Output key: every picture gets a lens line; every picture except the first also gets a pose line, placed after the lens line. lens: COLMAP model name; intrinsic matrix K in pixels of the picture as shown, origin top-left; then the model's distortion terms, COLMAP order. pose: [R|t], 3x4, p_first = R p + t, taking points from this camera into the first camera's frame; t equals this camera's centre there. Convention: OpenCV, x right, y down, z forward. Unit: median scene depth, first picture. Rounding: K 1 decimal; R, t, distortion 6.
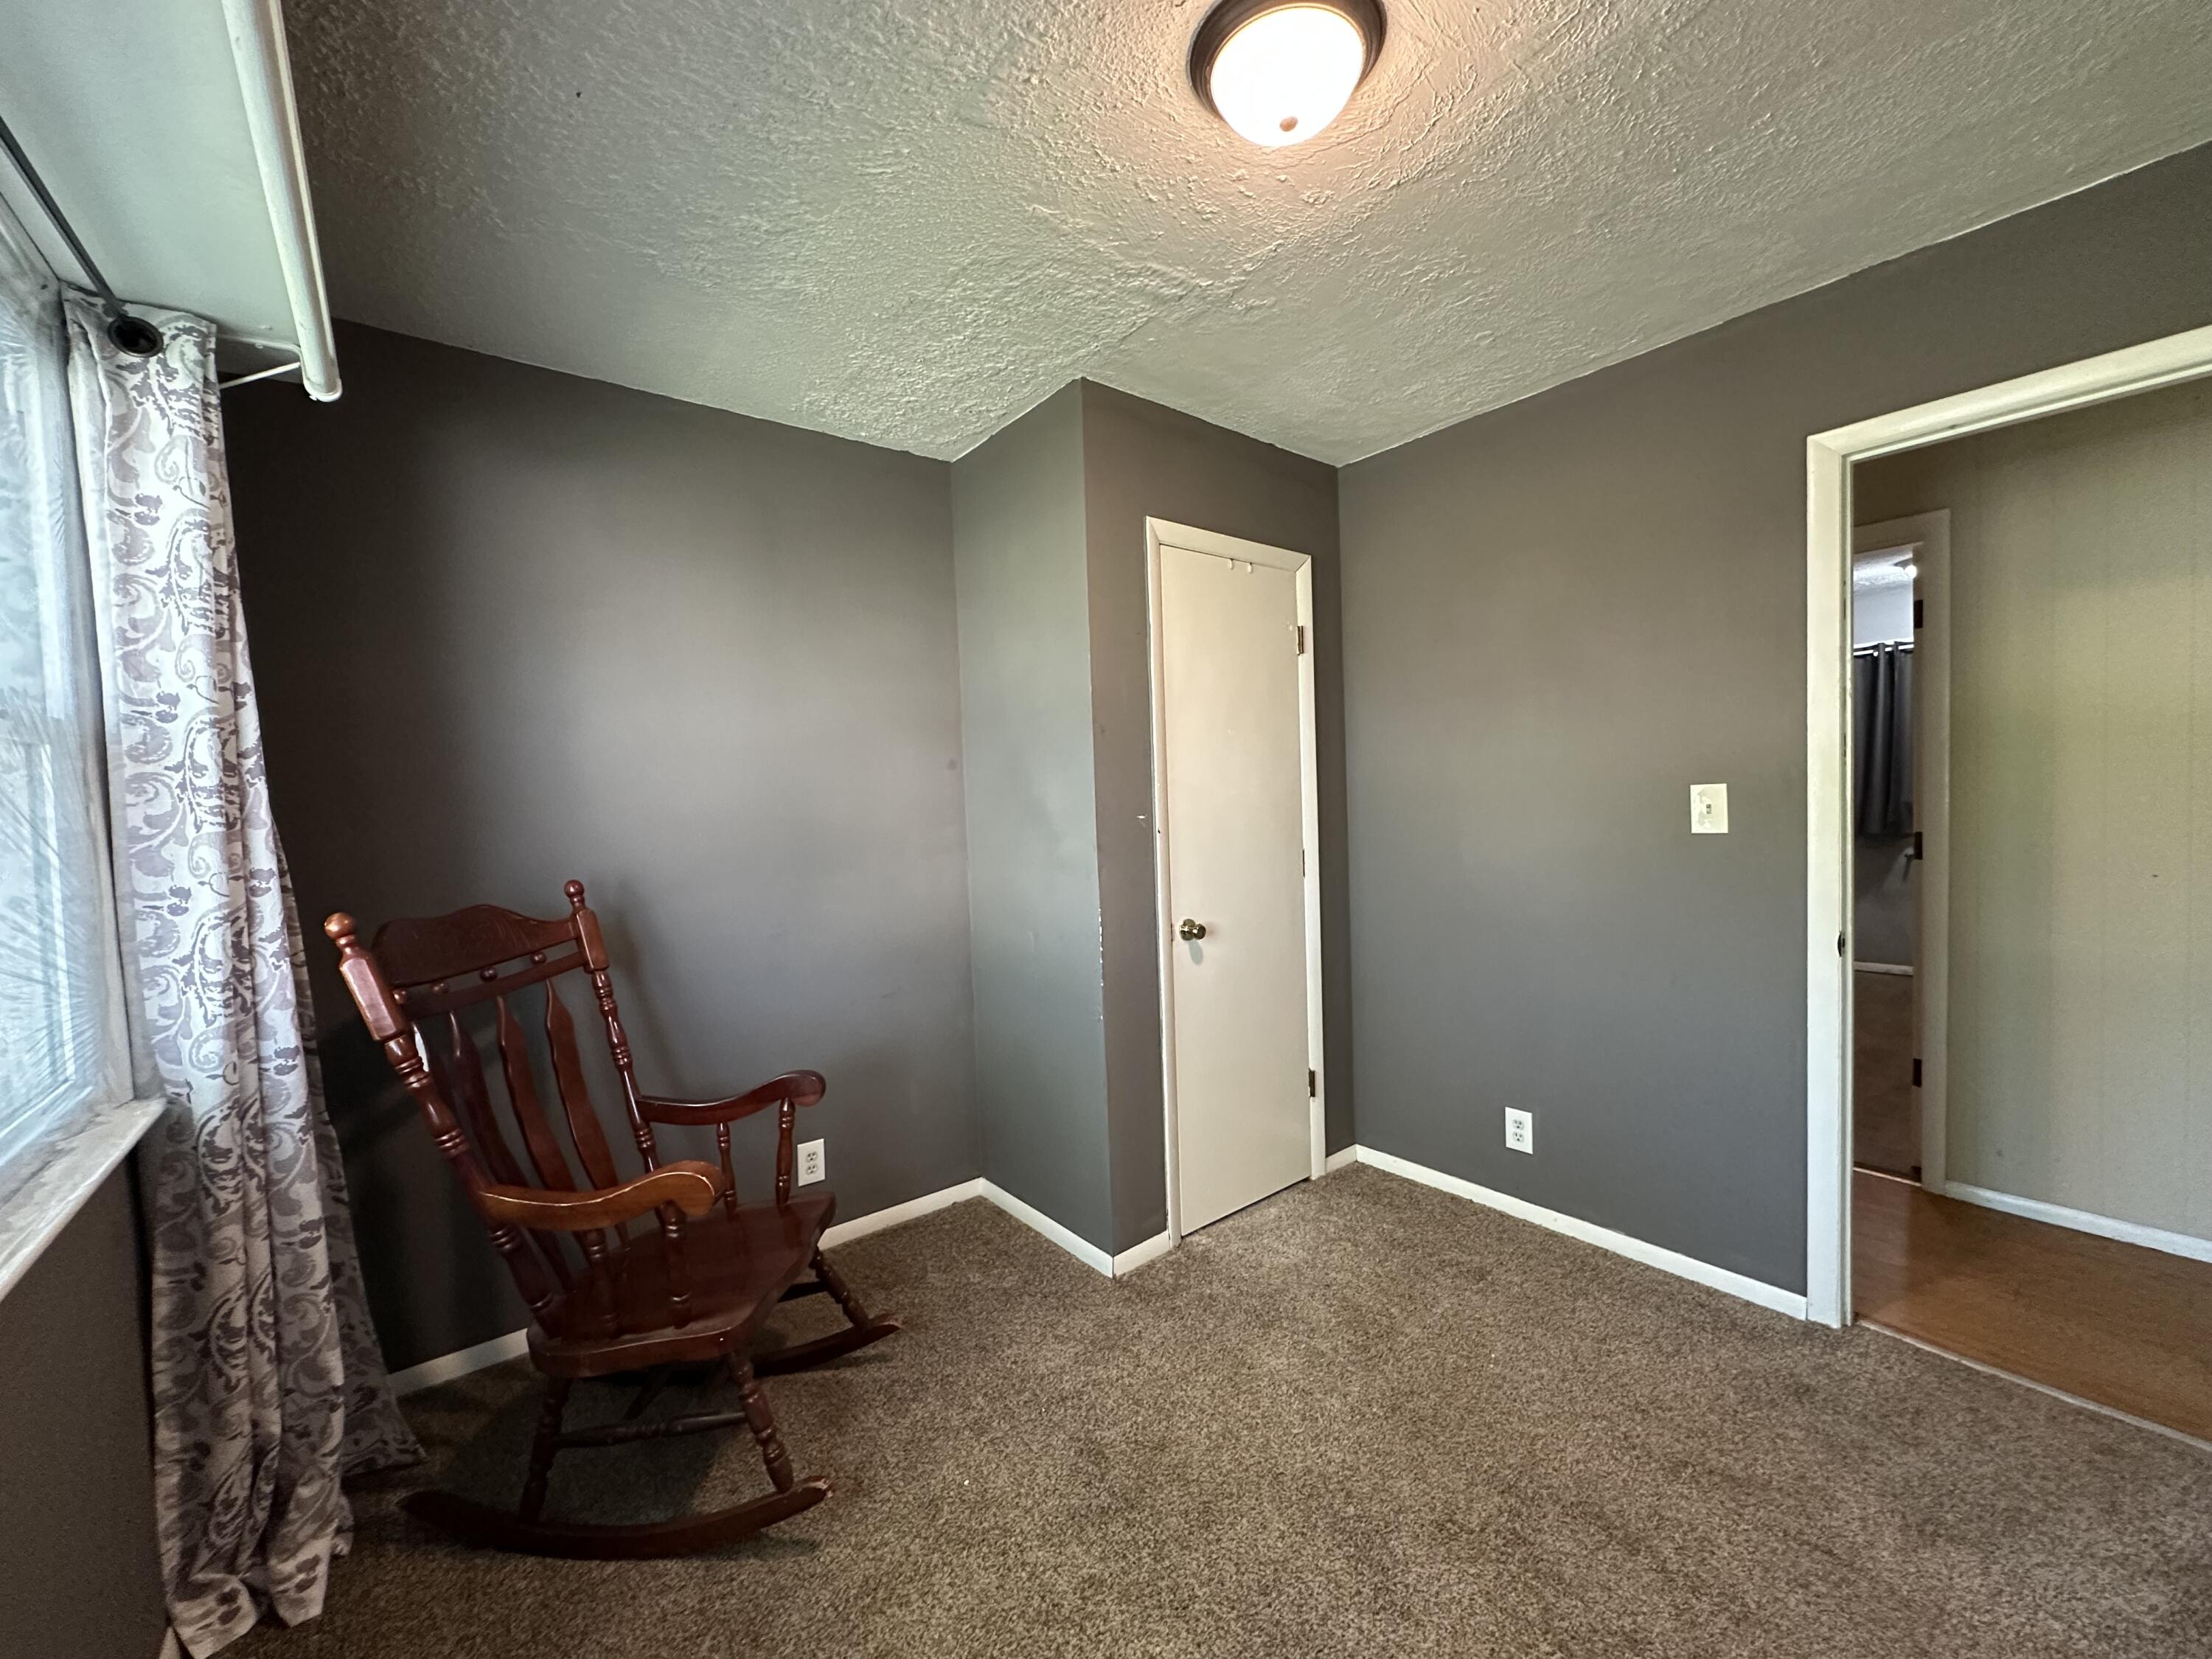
lens RADIAL K [[873.0, 0, 1102.5], [0, 873.0, 827.7], [0, 0, 1]] dist [-0.007675, -0.000285]
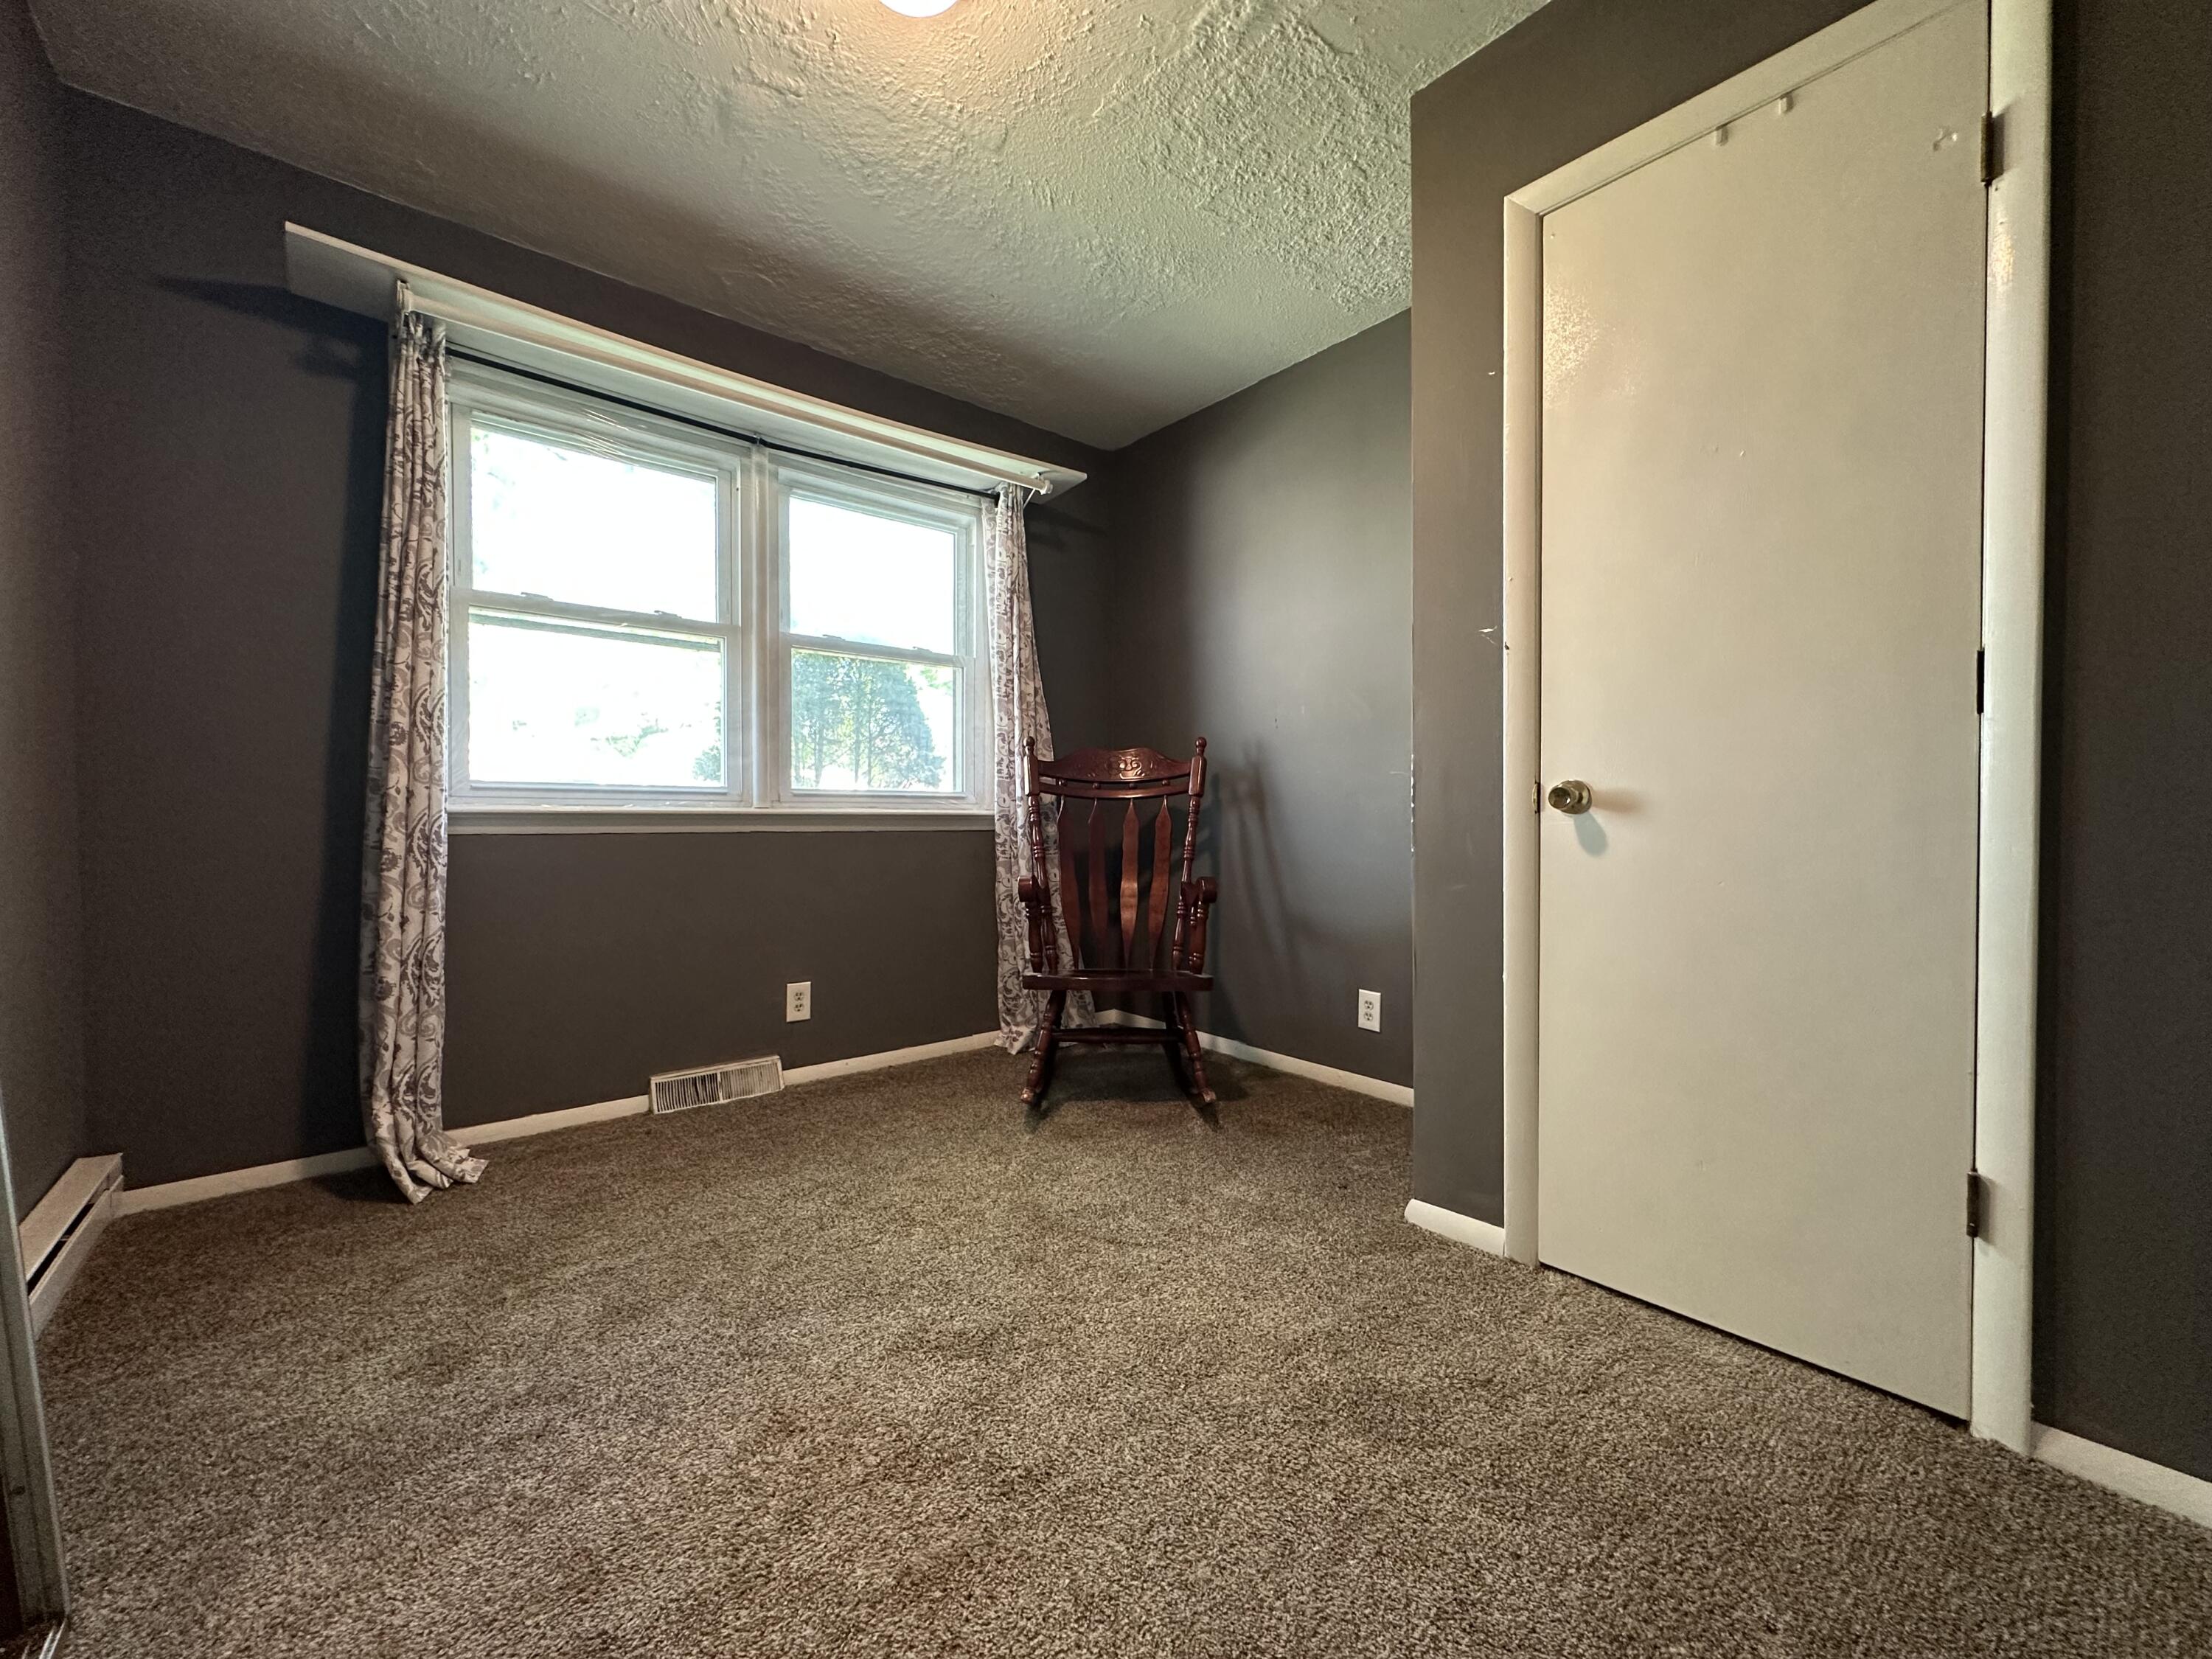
lens RADIAL K [[873.0, 0, 1113.3], [0, 873.0, 828.7], [0, 0, 1]] dist [-0.007675, -0.000285]
pose [[0.031067, 0.048588, -0.998336, 0.749970], [-0.038724, 0.998126, 0.047373, 0.127677], [0.998767, 0.037188, 0.032890, 0.667866]]
